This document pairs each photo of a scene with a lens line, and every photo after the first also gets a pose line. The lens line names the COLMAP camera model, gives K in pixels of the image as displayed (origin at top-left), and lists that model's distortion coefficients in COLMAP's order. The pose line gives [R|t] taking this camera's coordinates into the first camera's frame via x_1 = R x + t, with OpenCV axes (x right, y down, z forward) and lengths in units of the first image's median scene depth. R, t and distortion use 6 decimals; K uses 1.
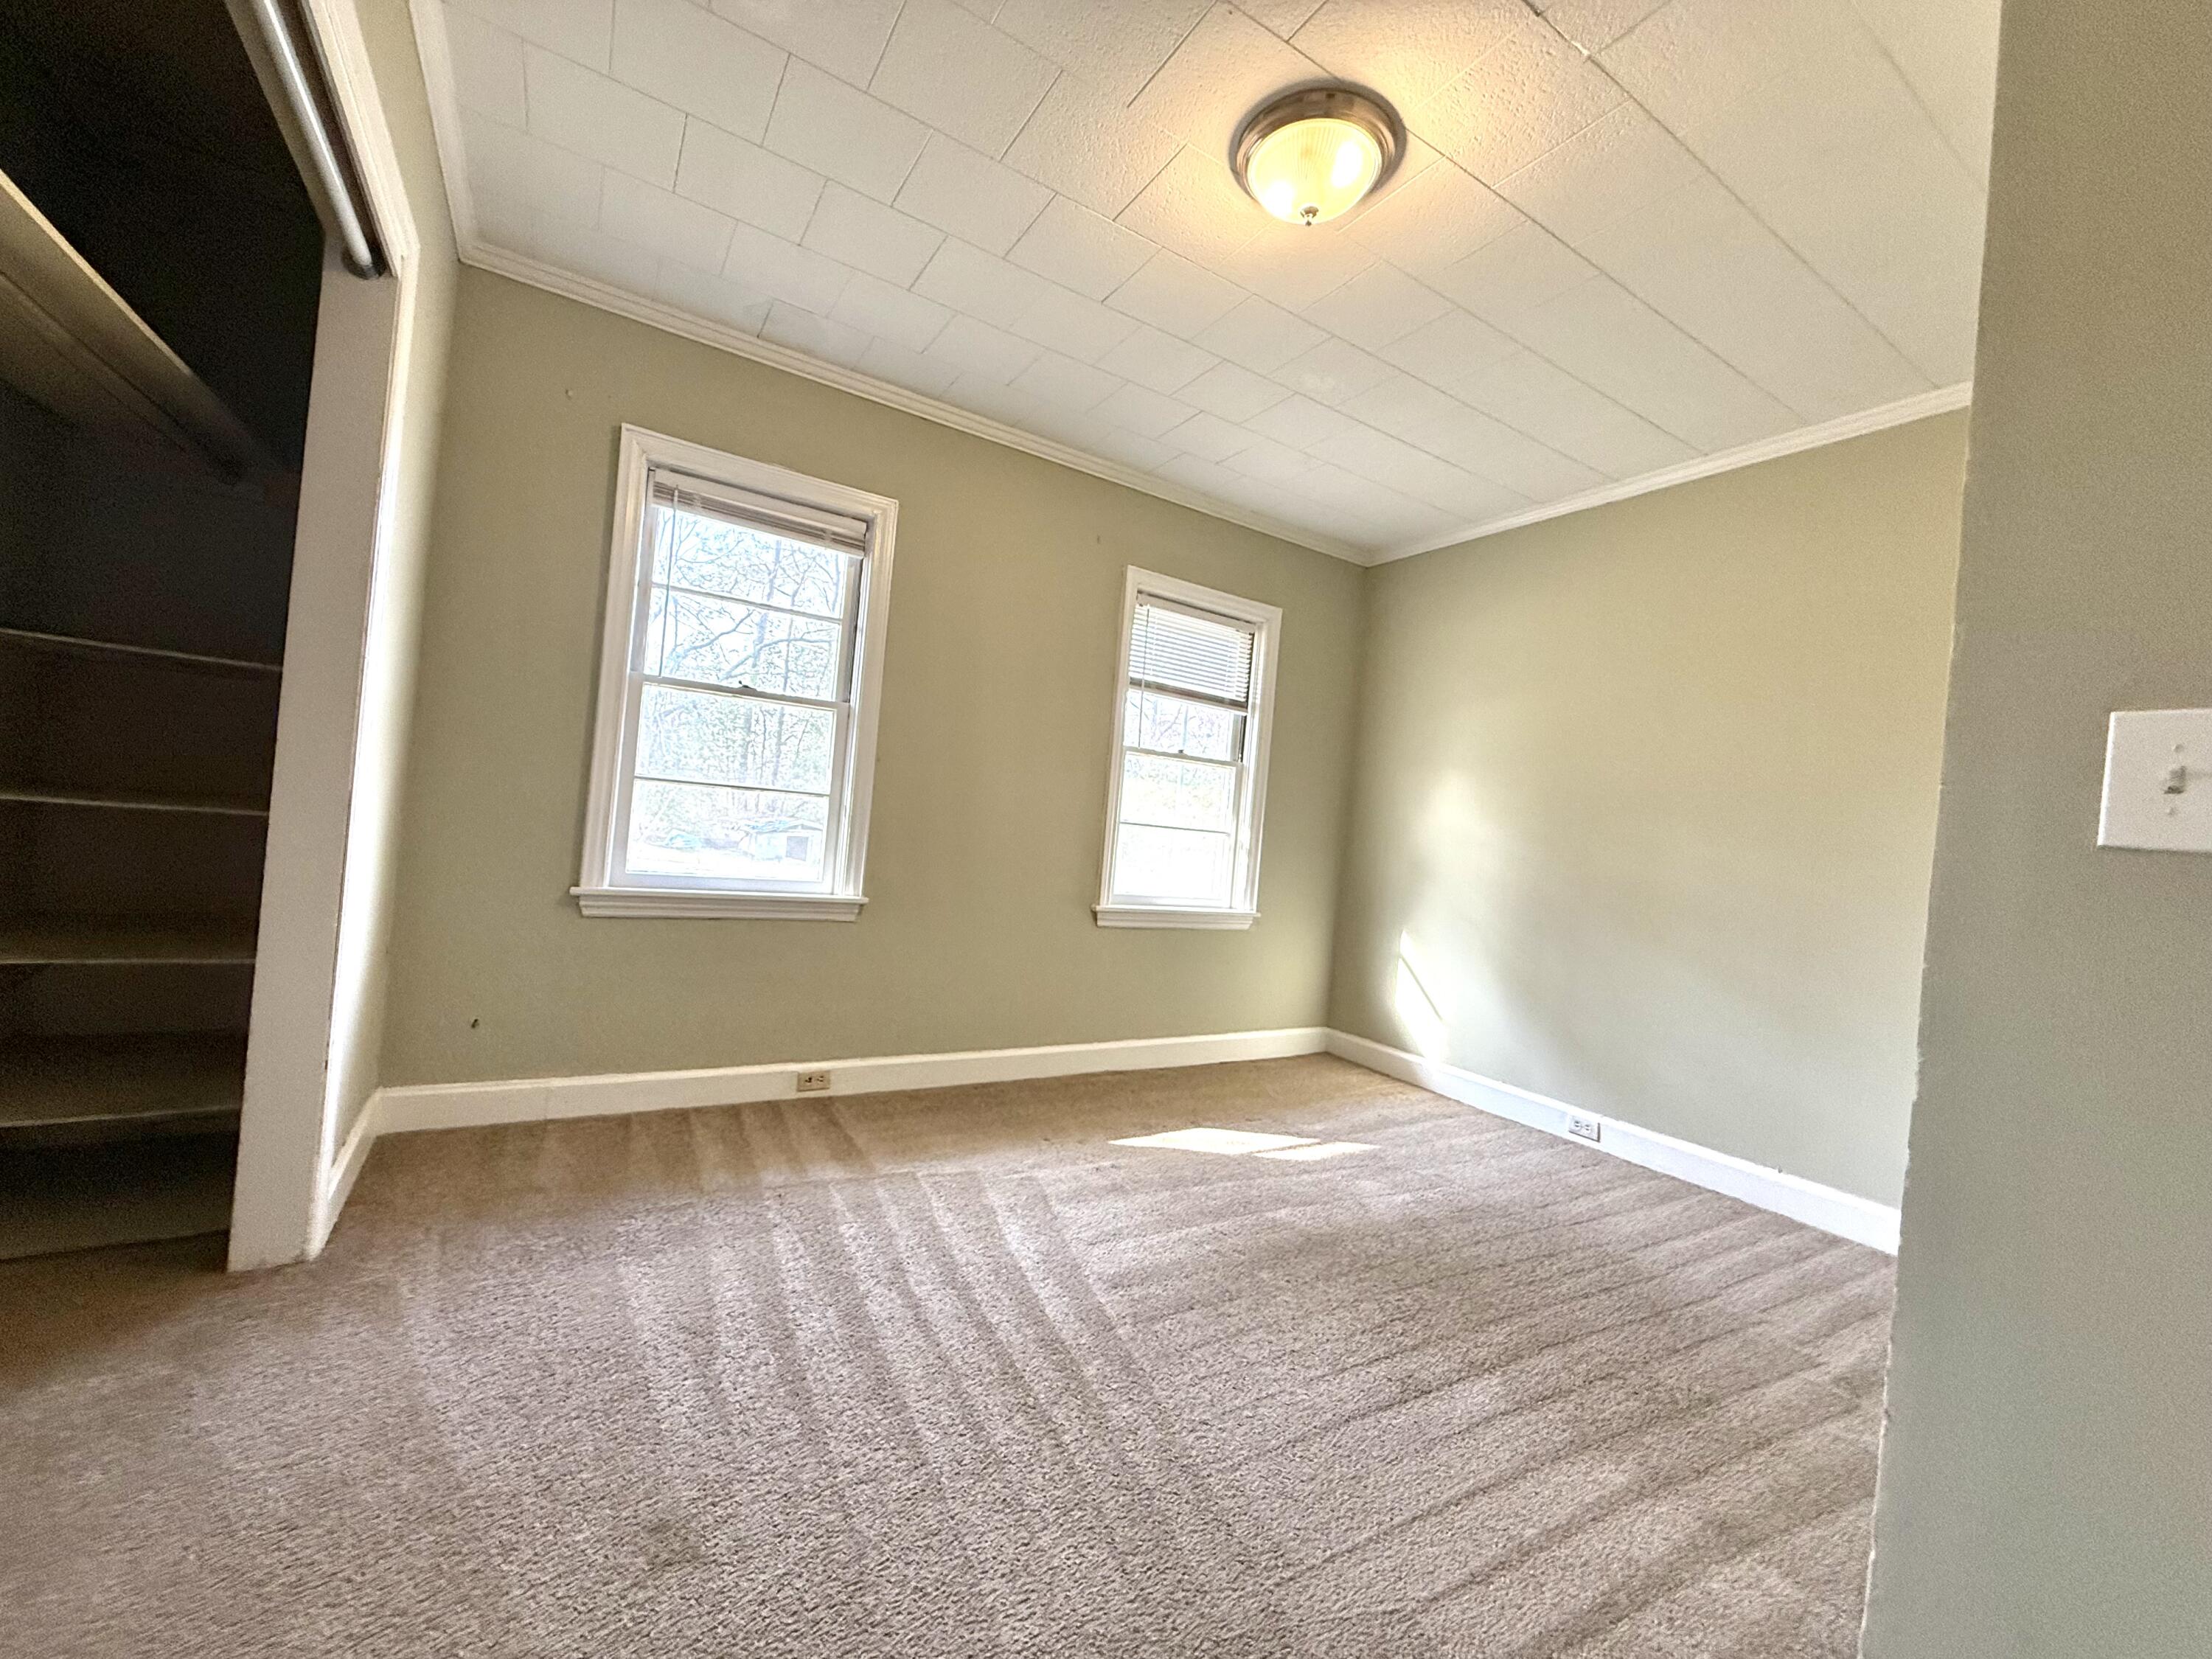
lens RADIAL K [[881.3, 0, 1105.8], [0, 881.3, 825.7], [0, 0, 1]] dist [-0.000775, 0.000558]
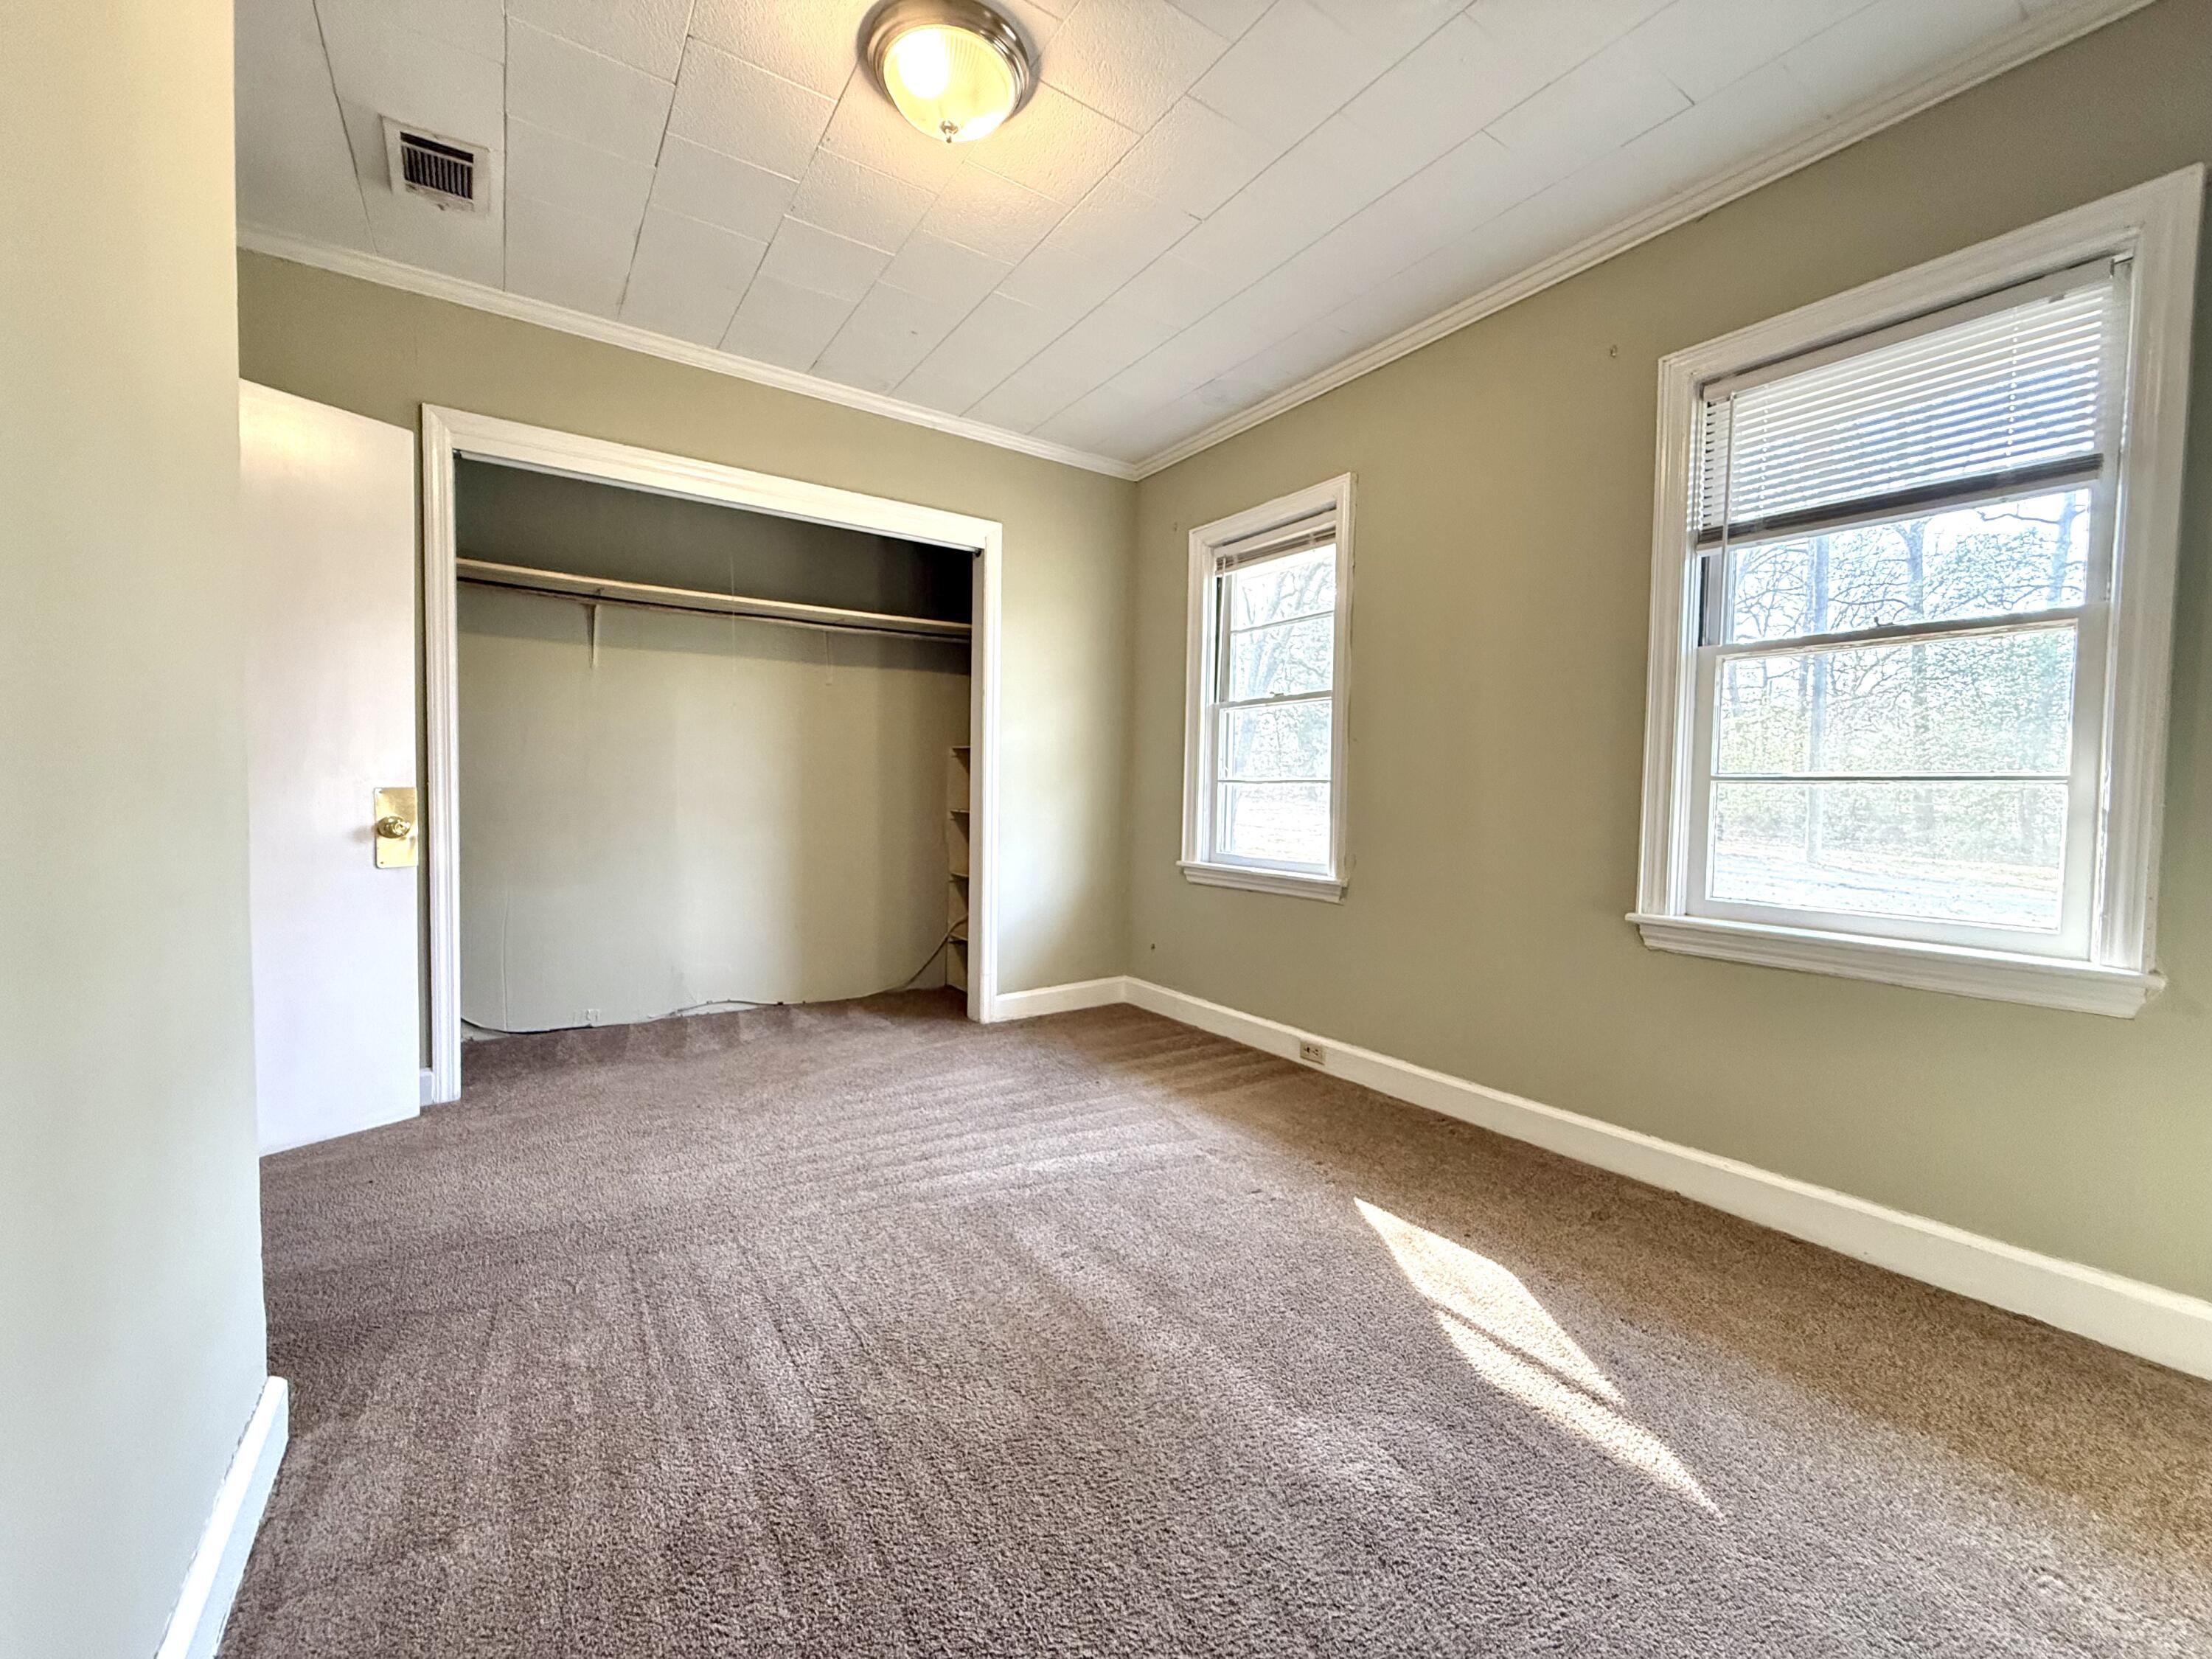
lens RADIAL K [[881.3, 0, 1102.7], [0, 881.3, 827.9], [0, 0, 1]] dist [-0.000775, 0.000558]
pose [[0.037196, -0.048285, -0.998141, 0.732749], [-0.007214, 0.998793, -0.048585, 0.075824], [0.999282, 0.009008, 0.036803, 0.716789]]
